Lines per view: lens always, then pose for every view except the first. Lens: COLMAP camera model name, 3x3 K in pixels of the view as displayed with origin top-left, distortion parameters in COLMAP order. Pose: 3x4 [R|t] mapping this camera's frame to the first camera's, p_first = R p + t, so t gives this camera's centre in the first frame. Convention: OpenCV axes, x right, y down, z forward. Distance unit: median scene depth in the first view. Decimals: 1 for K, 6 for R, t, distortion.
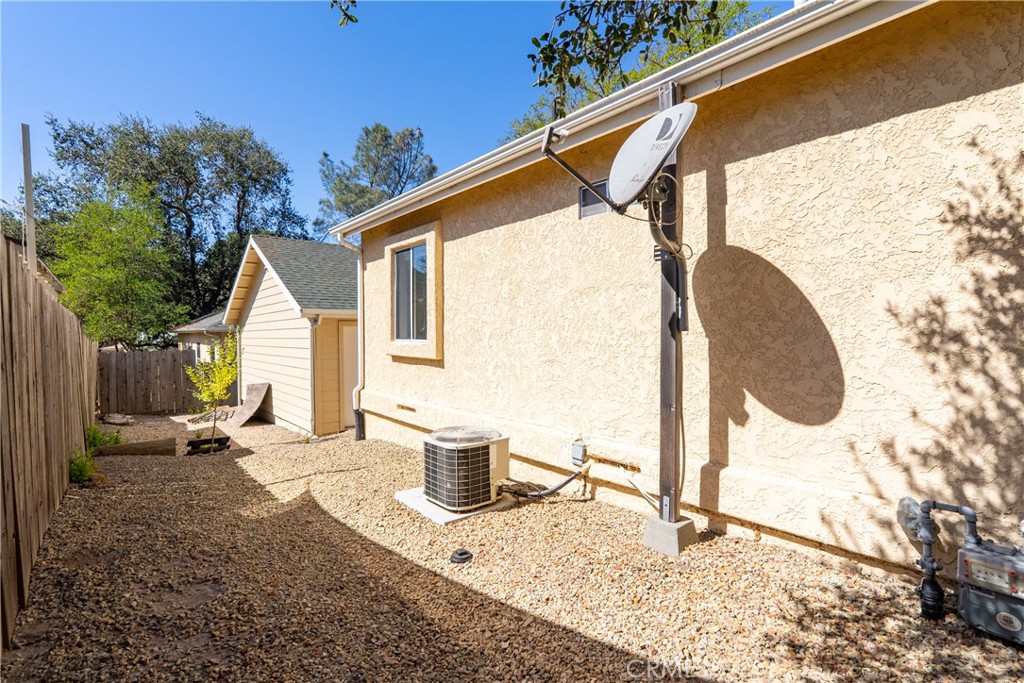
lens RADIAL K [[459.0, 0, 510.5], [0, 459.0, 337.4], [0, 0, 1]] dist [-0.002088, 0.000332]
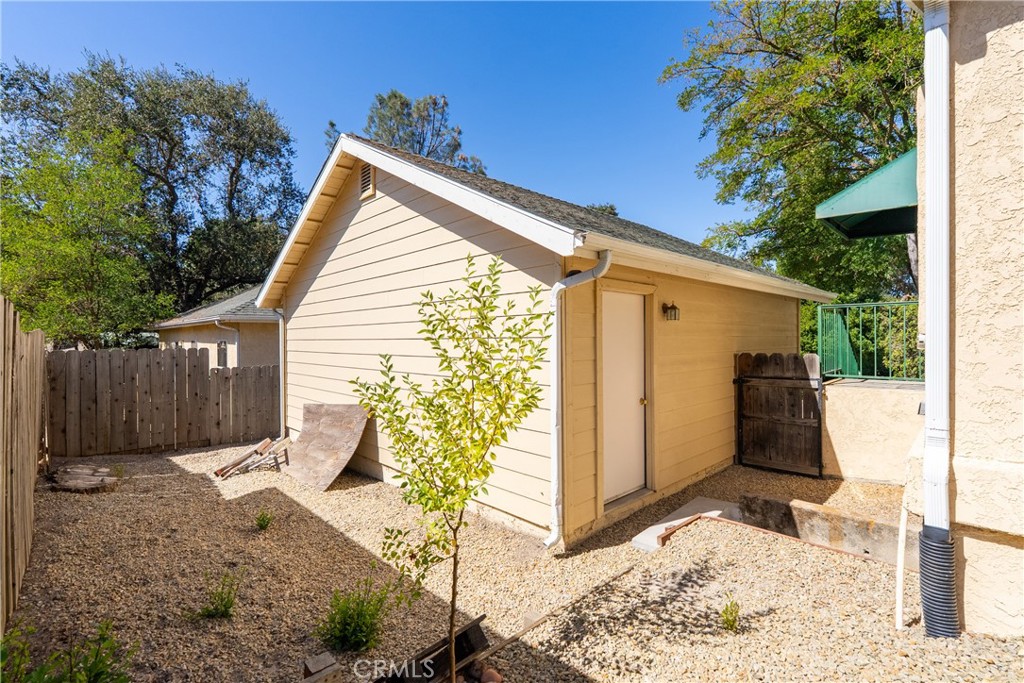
lens RADIAL K [[459.0, 0, 510.5], [0, 459.0, 337.4], [0, 0, 1]] dist [-0.002088, 0.000332]
pose [[0.998767, 0.000999, 0.049624, -0.270933], [-0.000563, 0.999961, -0.008802, 0.015923], [-0.049631, 0.008763, 0.998729, 0.309511]]
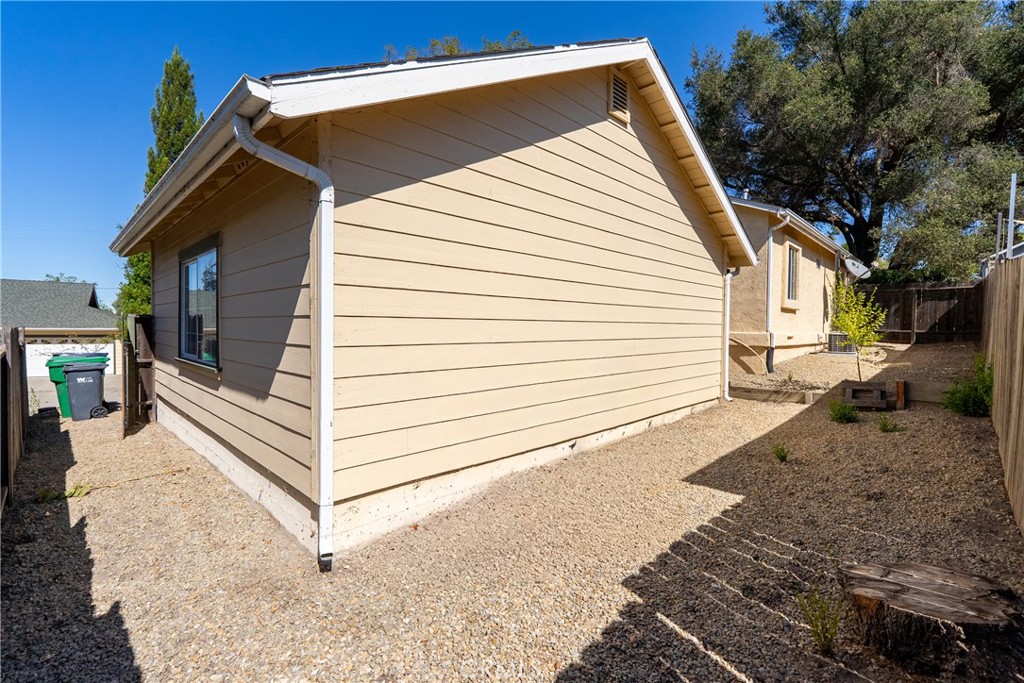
lens RADIAL K [[459.0, 0, 510.5], [0, 459.0, 337.4], [0, 0, 1]] dist [-0.002088, 0.000332]
pose [[-0.076182, -0.019042, 0.996912, -0.699867], [-0.002369, 0.999818, 0.018916, 0.044707], [-0.997091, -0.000920, -0.076213, 0.807220]]
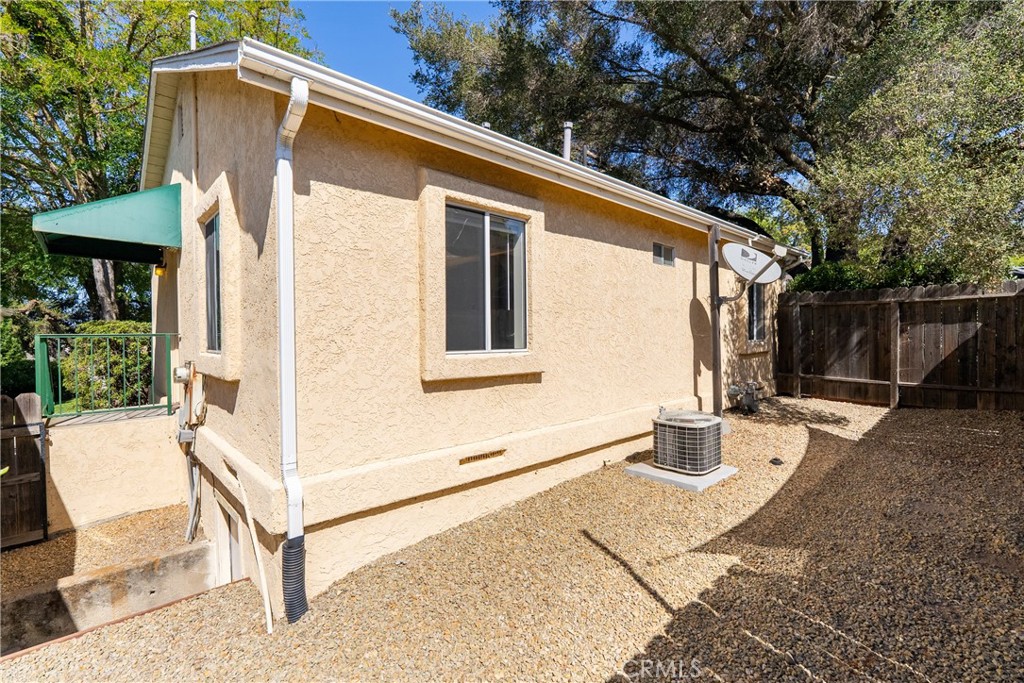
lens RADIAL K [[459.0, 0, 510.5], [0, 459.0, 337.4], [0, 0, 1]] dist [-0.002088, 0.000332]
pose [[-0.026845, -0.004734, 0.999628, -0.318630], [0.018638, 0.999813, 0.005236, -0.006078], [-0.999466, 0.018772, -0.026752, 0.354833]]
